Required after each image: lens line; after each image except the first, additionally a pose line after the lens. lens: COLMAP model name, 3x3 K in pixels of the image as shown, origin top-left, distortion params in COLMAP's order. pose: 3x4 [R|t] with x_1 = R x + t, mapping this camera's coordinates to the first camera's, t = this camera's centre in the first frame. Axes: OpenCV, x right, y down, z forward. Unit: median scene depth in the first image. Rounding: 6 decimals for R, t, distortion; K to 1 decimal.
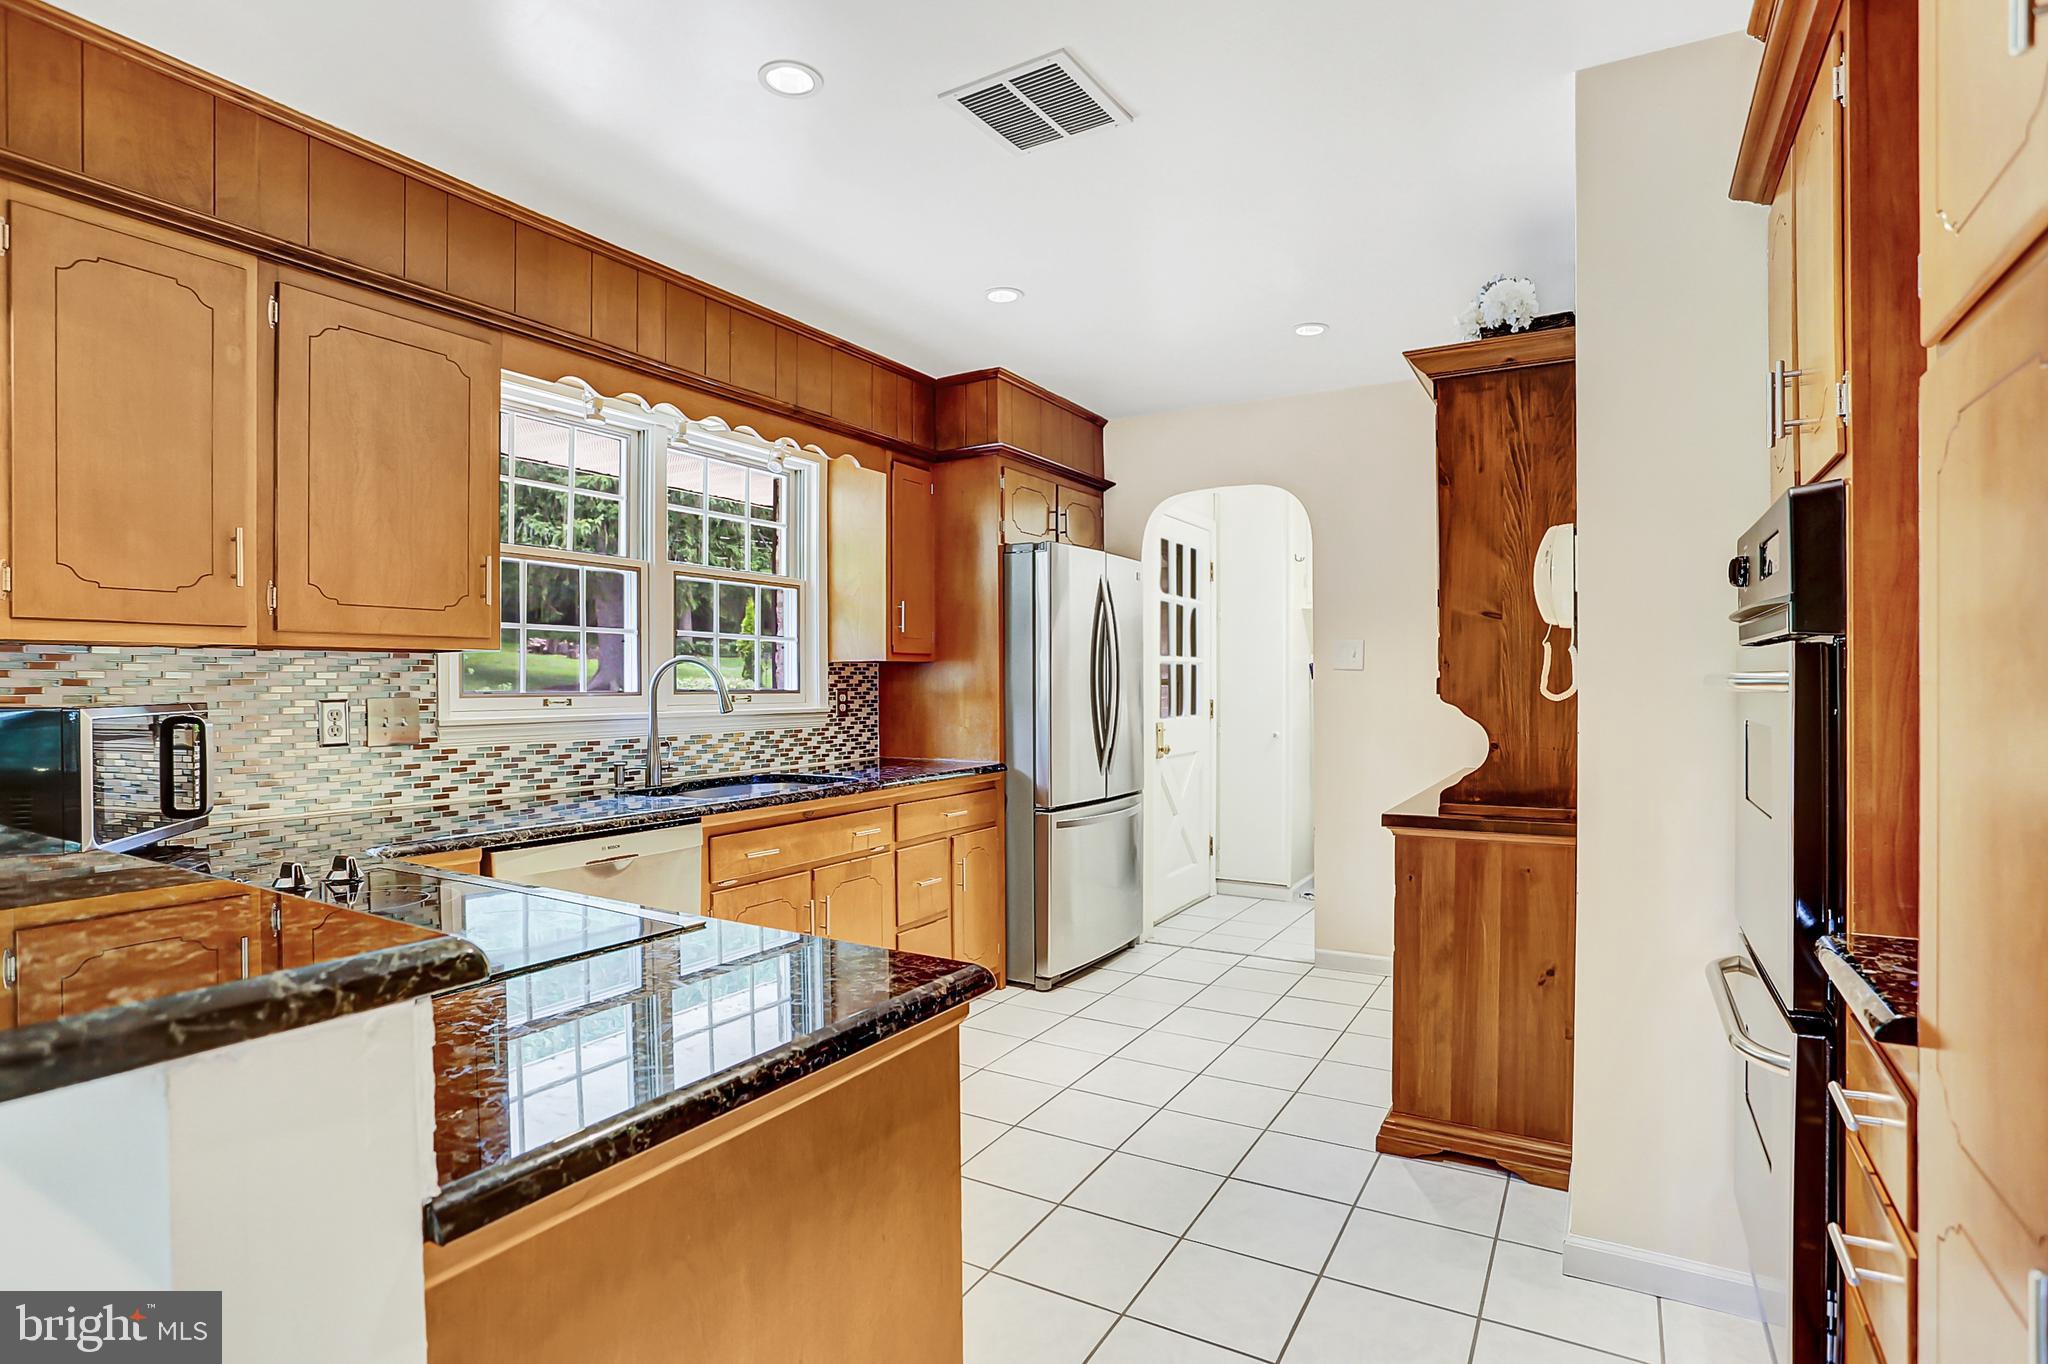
lens RADIAL K [[1051.4, 0, 1028.7], [0, 1051.4, 693.2], [0, 0, 1]] dist [-0.057845, 0.000778]
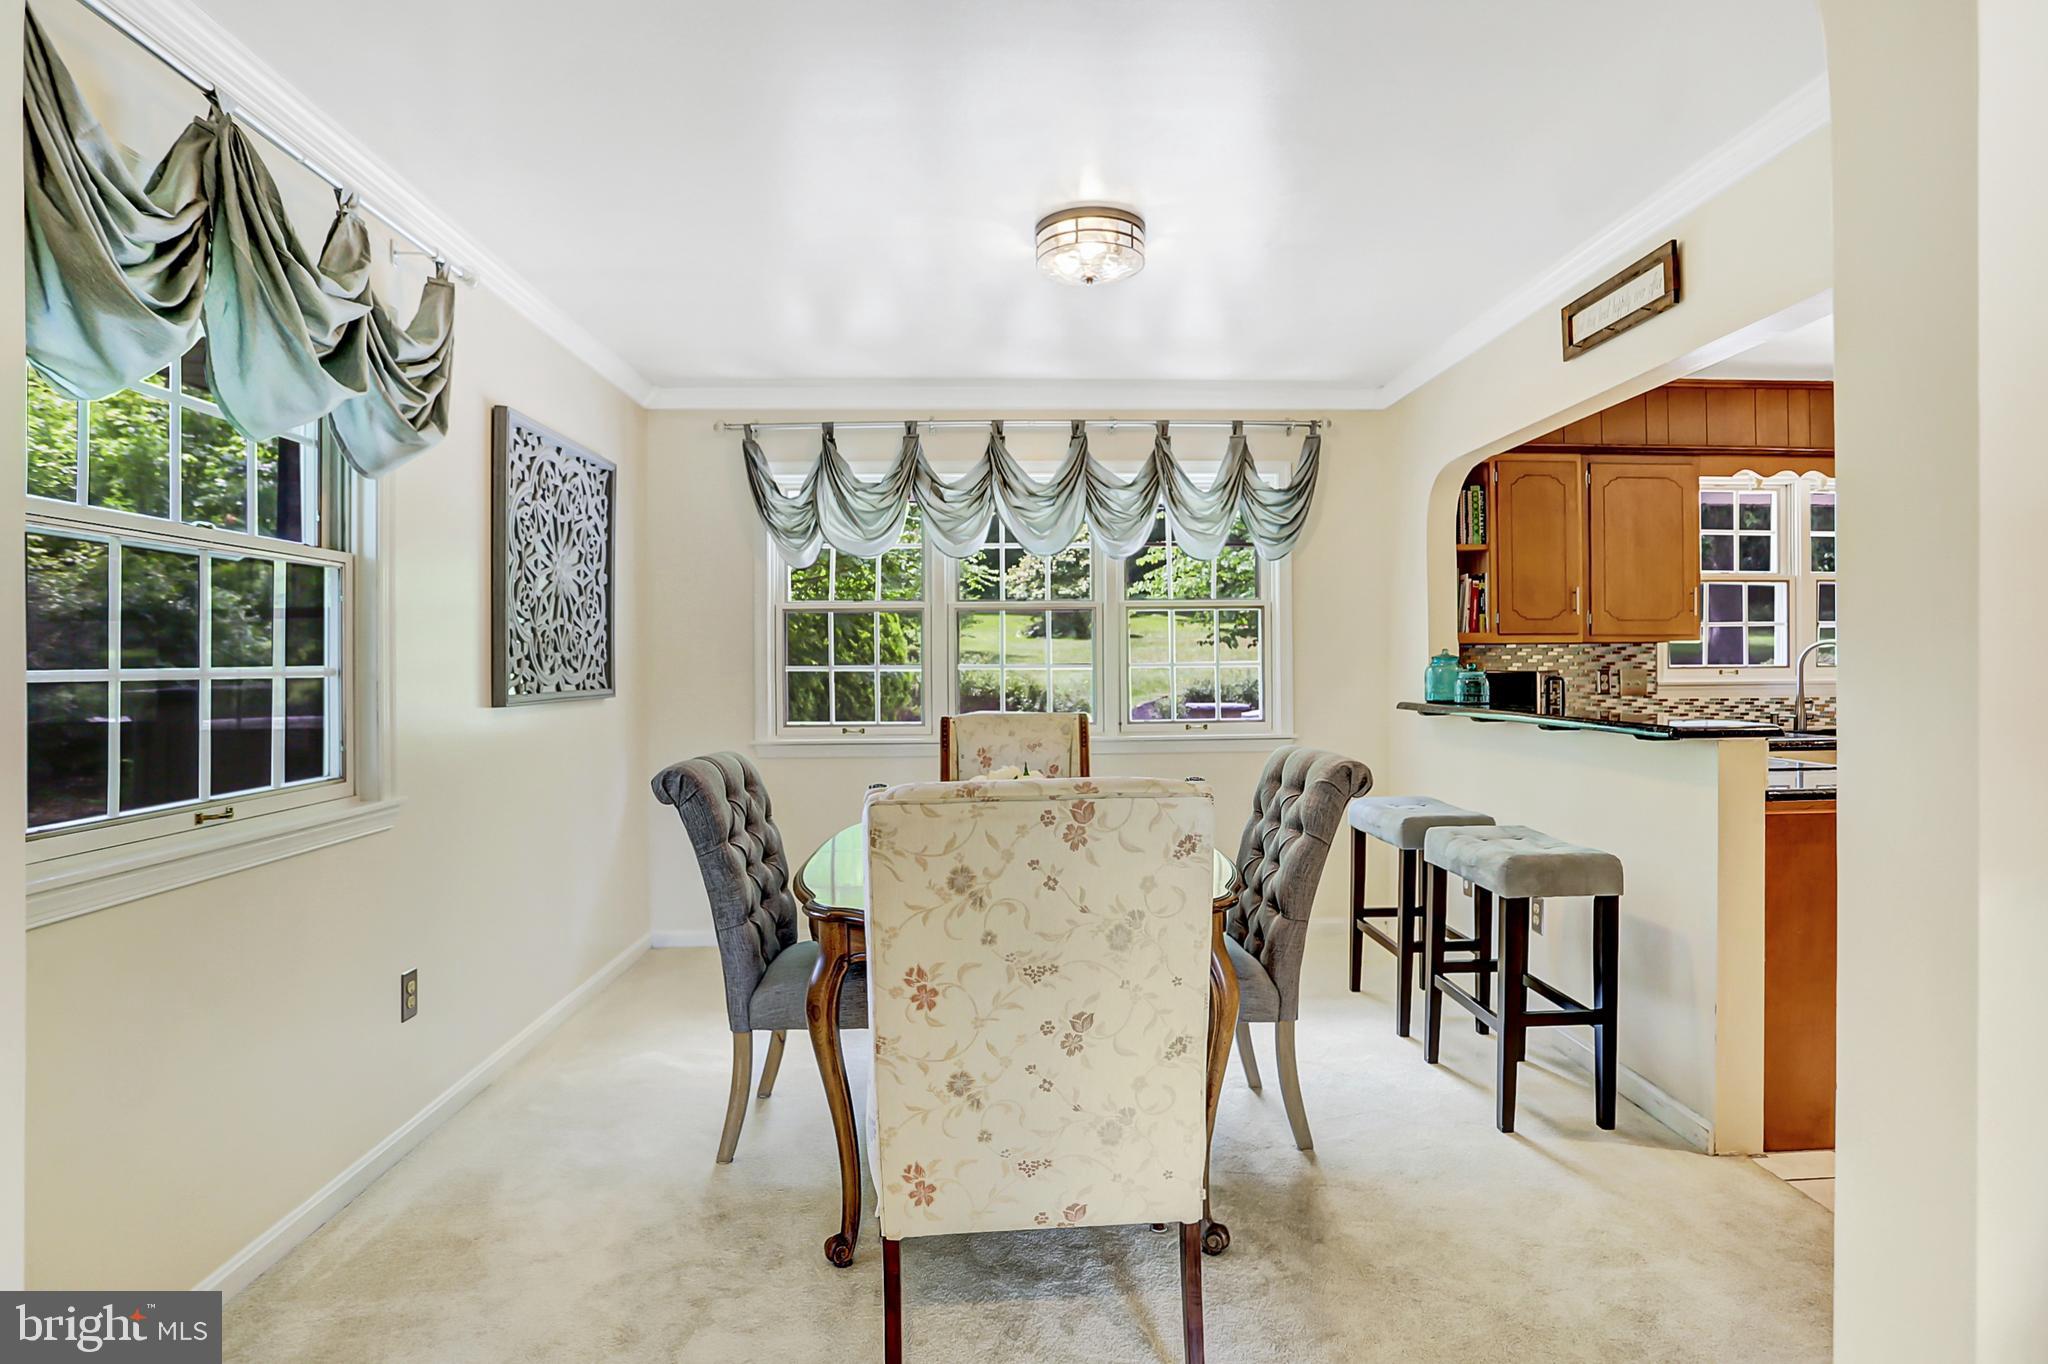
lens RADIAL K [[1011.5, 0, 1036.2], [0, 1011.5, 663.3], [0, 0, 1]] dist [-0.076828, 0.032784]
pose [[0.551903, 0.009721, -0.833852, 0.221942], [-0.007615, 0.999949, 0.006617, -0.007497], [0.833874, 0.002698, 0.551948, -0.752627]]
